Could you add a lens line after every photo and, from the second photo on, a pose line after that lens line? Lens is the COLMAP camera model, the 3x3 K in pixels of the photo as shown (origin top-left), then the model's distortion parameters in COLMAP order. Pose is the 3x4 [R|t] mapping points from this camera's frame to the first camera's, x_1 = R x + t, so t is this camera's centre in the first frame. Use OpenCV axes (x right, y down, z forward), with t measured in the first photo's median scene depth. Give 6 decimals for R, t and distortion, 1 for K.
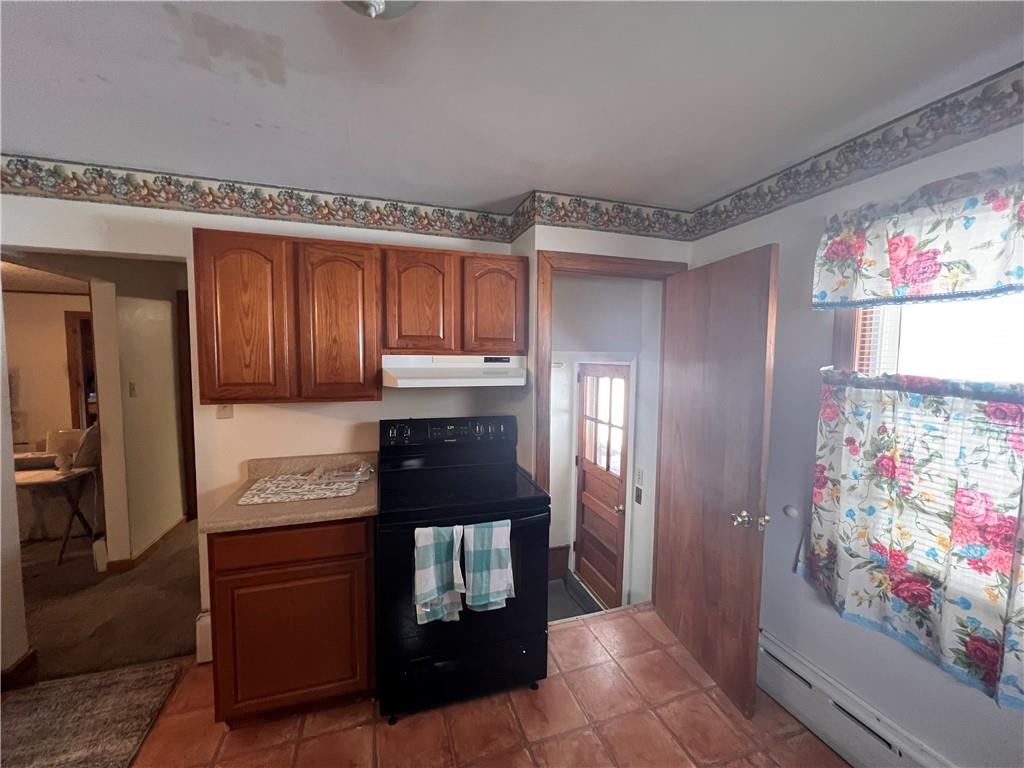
lens RADIAL K [[410.6, 0, 511.2], [0, 410.6, 382.0], [0, 0, 1]] dist [0.016588, -0.000005]
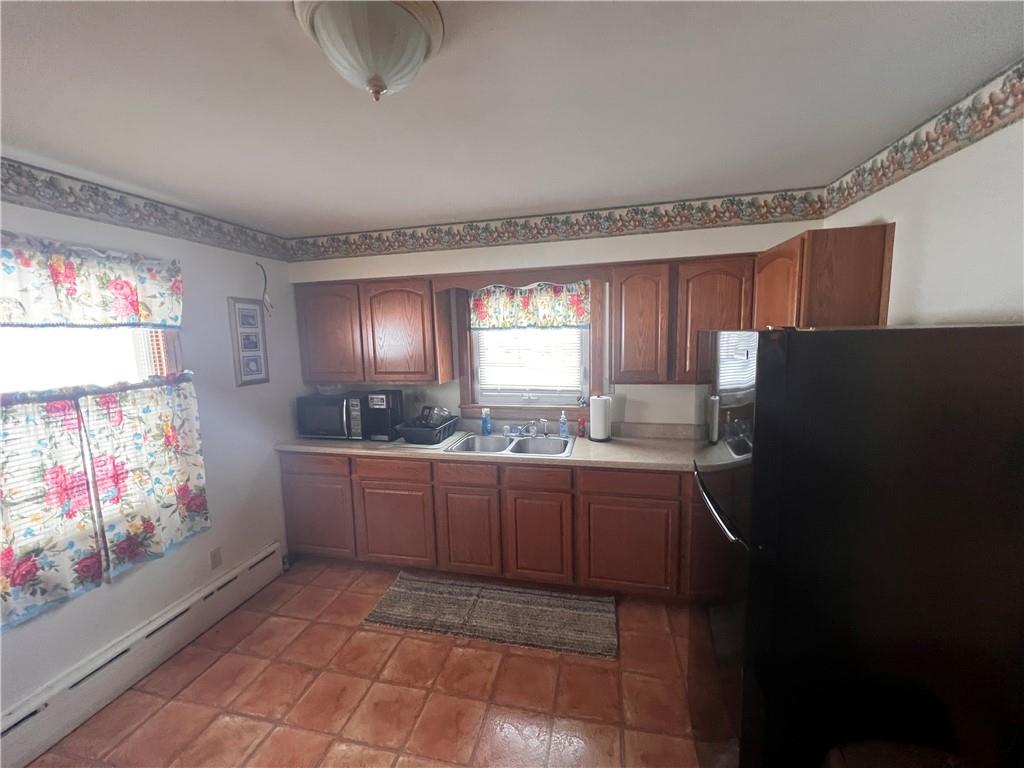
lens RADIAL K [[410.6, 0, 513.1], [0, 410.6, 384.6], [0, 0, 1]] dist [0.016588, -0.000005]
pose [[-0.859542, -0.041685, 0.509363, -0.877520], [0.059293, 0.981804, 0.180404, -0.165236], [-0.507615, 0.185266, -0.841430, 1.298173]]
